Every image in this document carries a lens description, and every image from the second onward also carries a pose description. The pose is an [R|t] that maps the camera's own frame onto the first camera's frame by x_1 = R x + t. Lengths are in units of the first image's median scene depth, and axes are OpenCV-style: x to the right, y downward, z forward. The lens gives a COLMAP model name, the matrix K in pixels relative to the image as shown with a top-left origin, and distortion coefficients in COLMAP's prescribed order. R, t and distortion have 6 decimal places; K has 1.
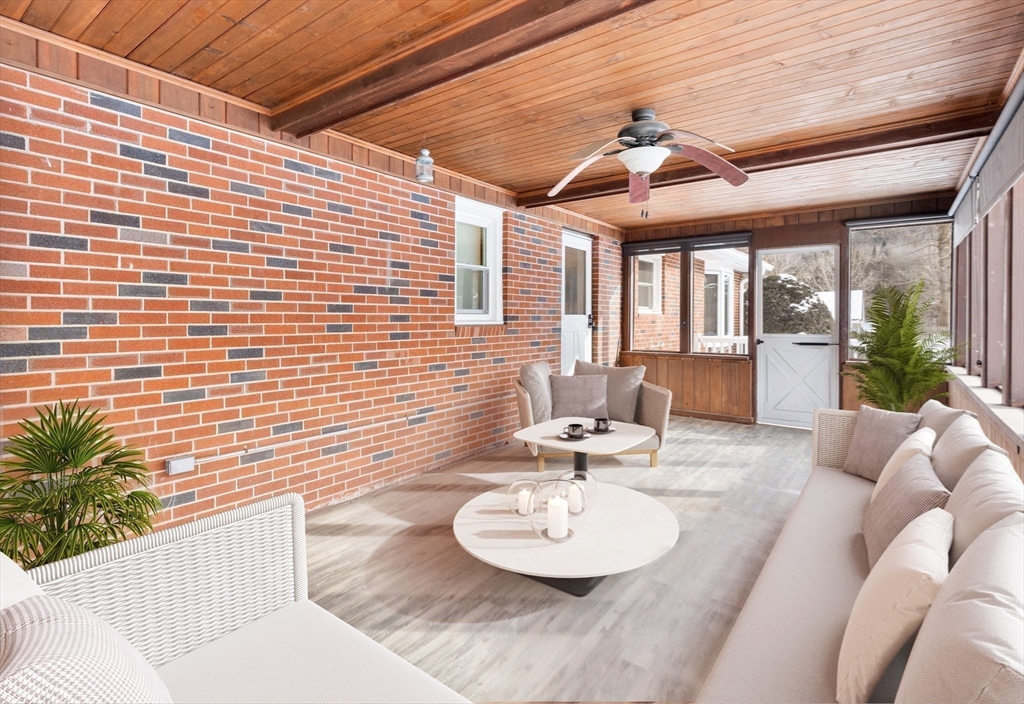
lens RADIAL K [[503.8, 0, 493.6], [0, 503.8, 322.7], [0, 0, 1]] dist [0.001876, 0.000041]
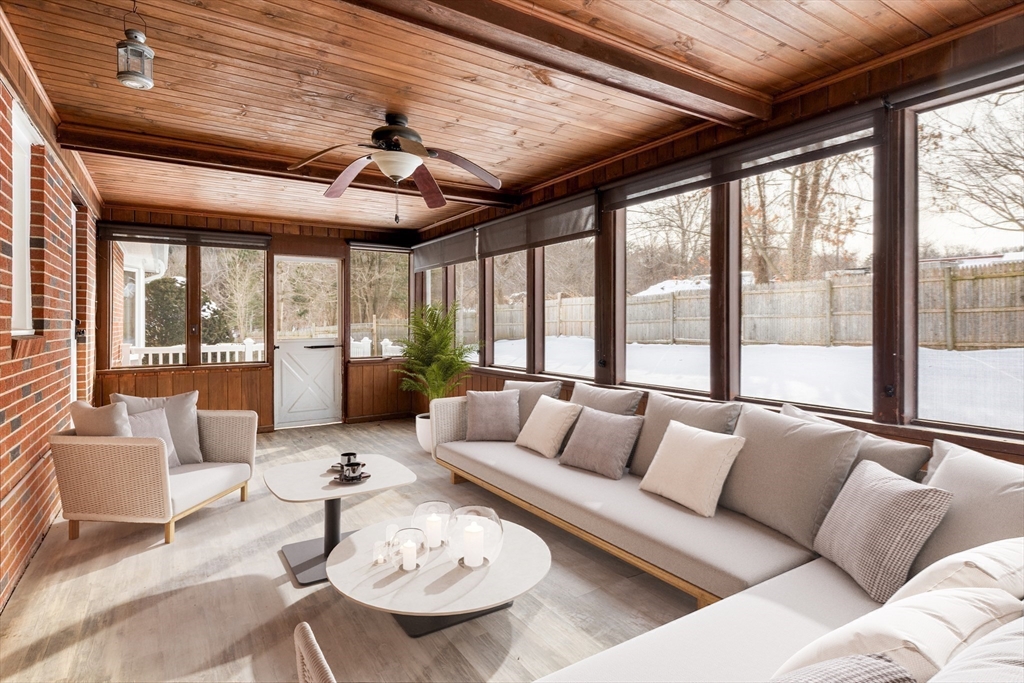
lens RADIAL K [[532.3, 0, 511.2], [0, 532.3, 318.9], [0, 0, 1]] dist [0.001716, 0.000978]
pose [[0.323159, 0.004371, 0.946335, -0.335518], [0.015492, 0.999831, -0.009908, -0.000512], [-0.946218, 0.017862, 0.323037, 0.234900]]
